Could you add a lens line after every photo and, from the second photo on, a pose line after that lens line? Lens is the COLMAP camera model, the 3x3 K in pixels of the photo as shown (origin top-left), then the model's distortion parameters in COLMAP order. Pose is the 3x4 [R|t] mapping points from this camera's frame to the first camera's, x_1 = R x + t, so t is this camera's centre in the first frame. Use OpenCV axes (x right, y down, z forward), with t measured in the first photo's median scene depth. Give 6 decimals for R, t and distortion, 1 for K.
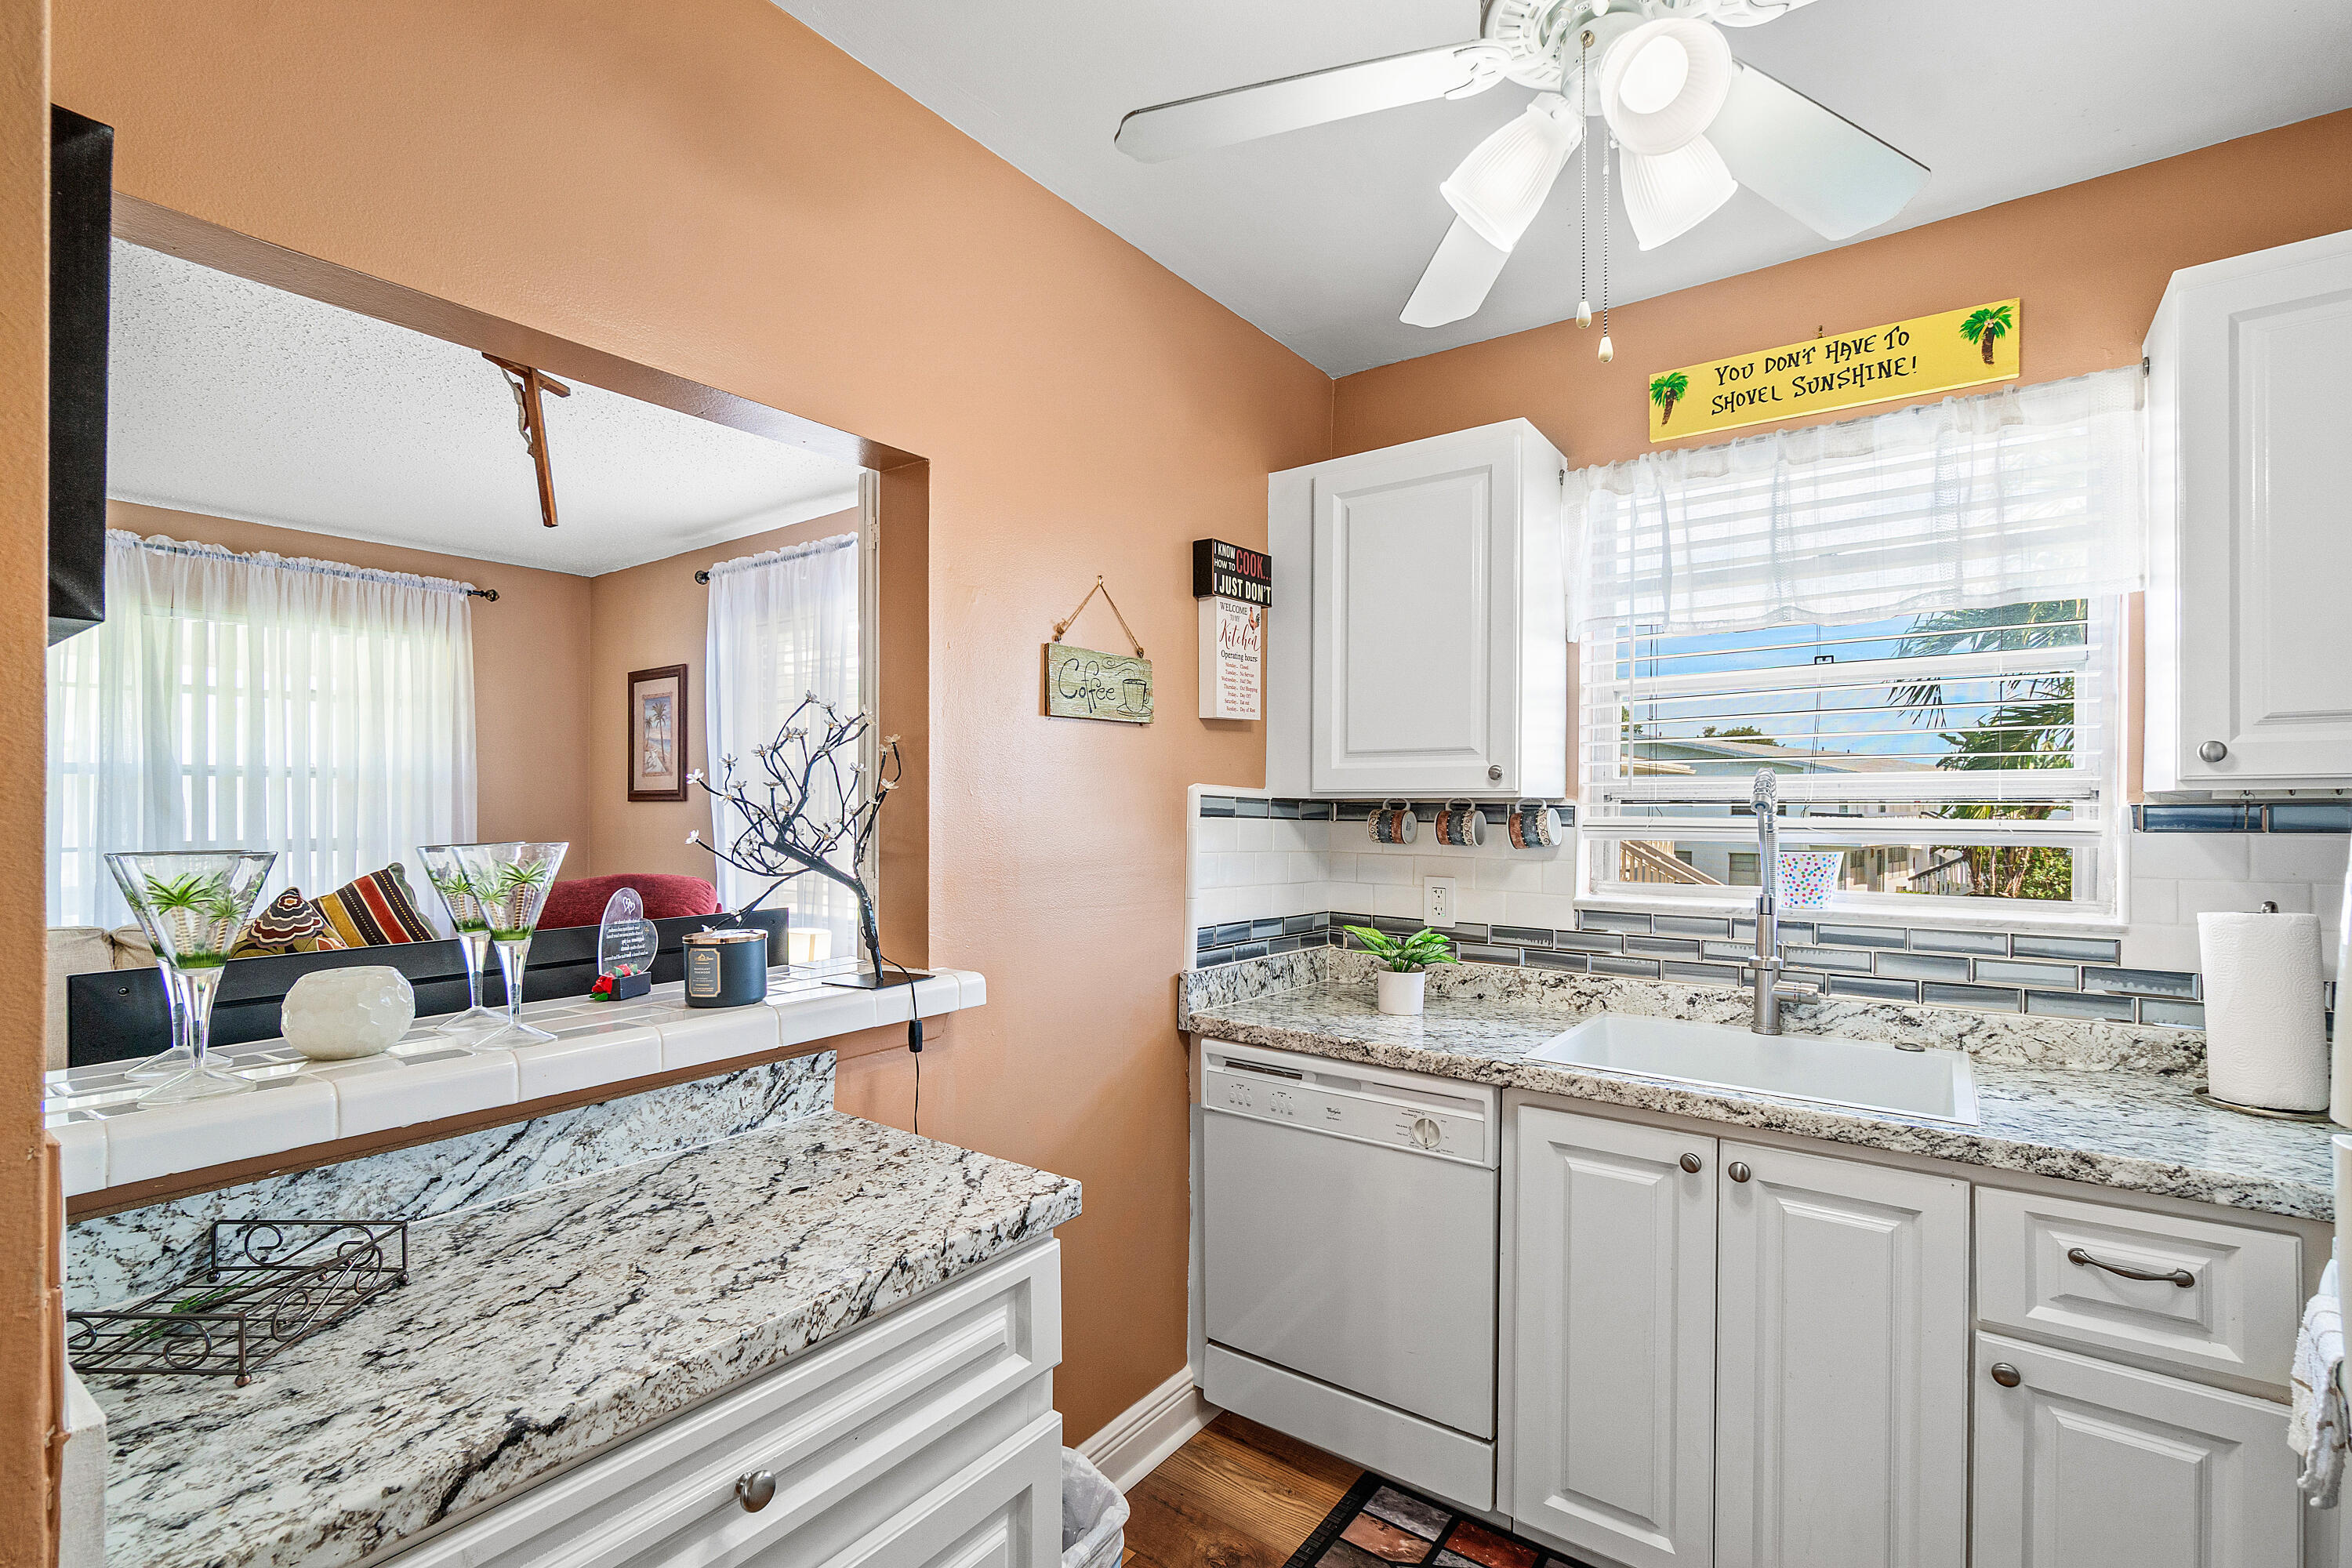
lens RADIAL K [[1045.8, 0, 1178.1], [0, 1045.8, 797.9], [0, 0, 1]] dist [-0.003066, 0.000805]
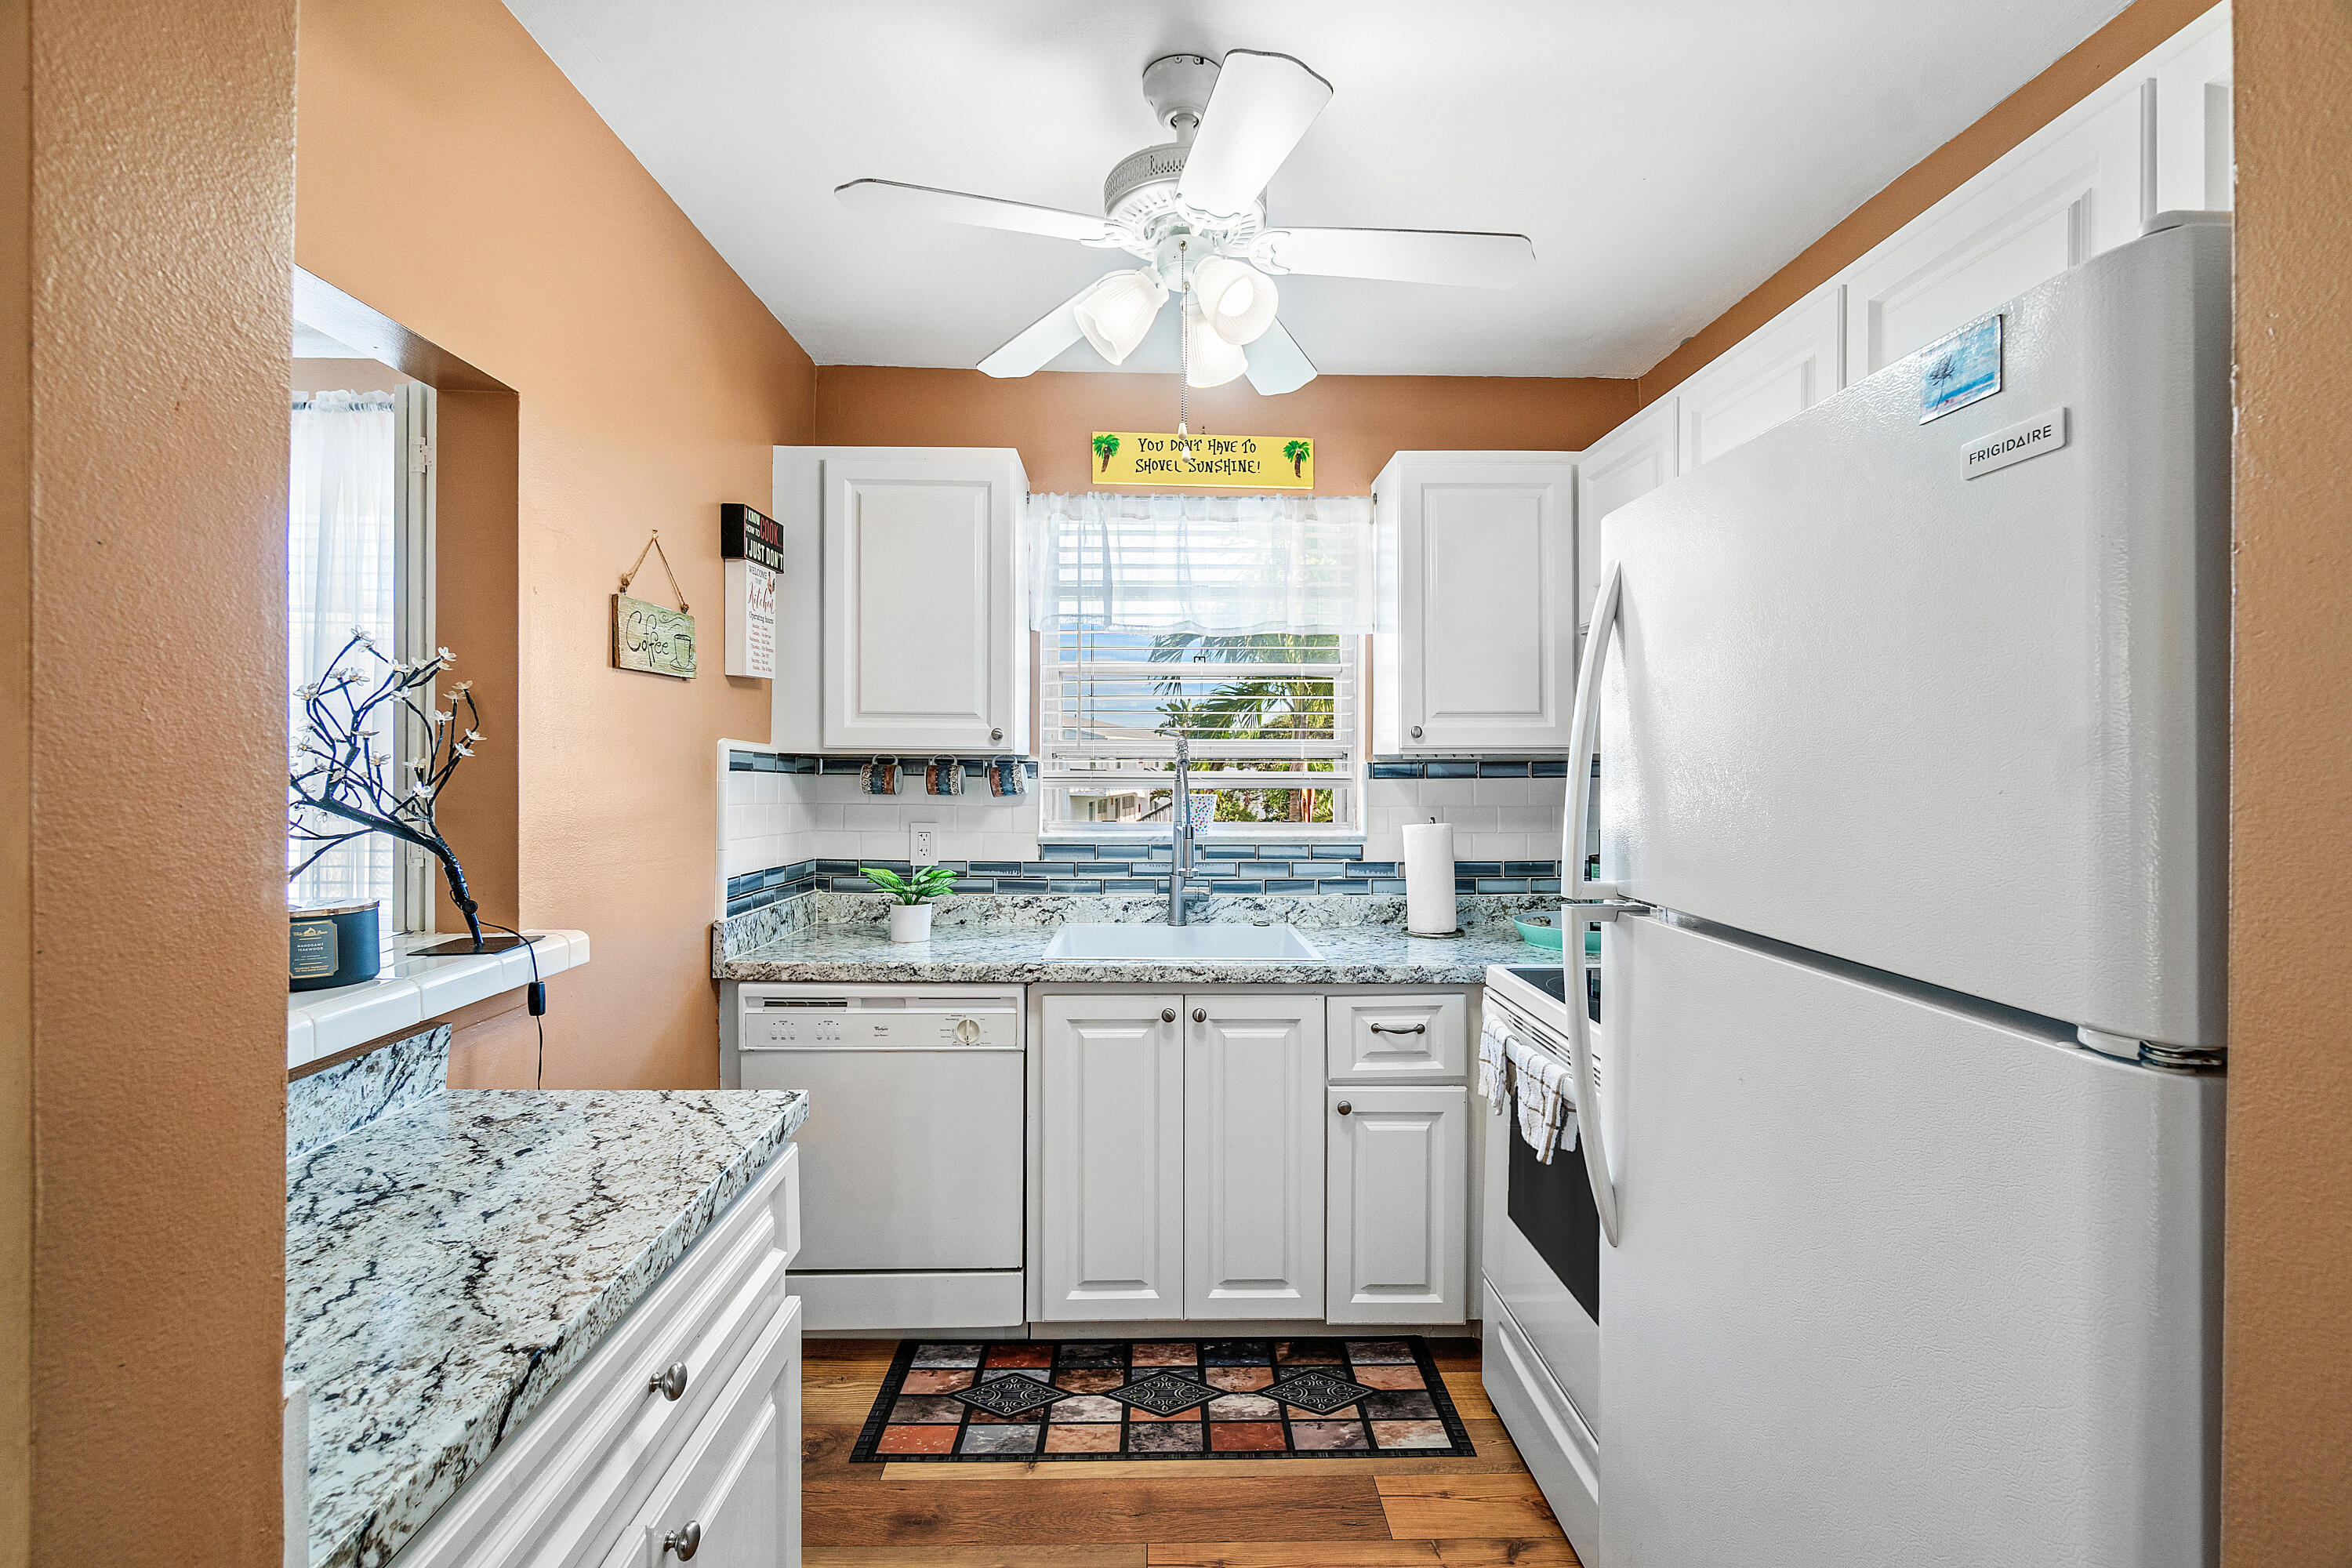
lens RADIAL K [[1023.2, 0, 1171.3], [0, 1023.2, 740.3], [0, 0, 1]] dist [0.000179, 0.000555]
pose [[0.789351, 0.017171, 0.613702, -0.300415], [-0.008691, 0.999821, -0.016796, 0.001441], [-0.613881, 0.007925, 0.789359, -0.079514]]
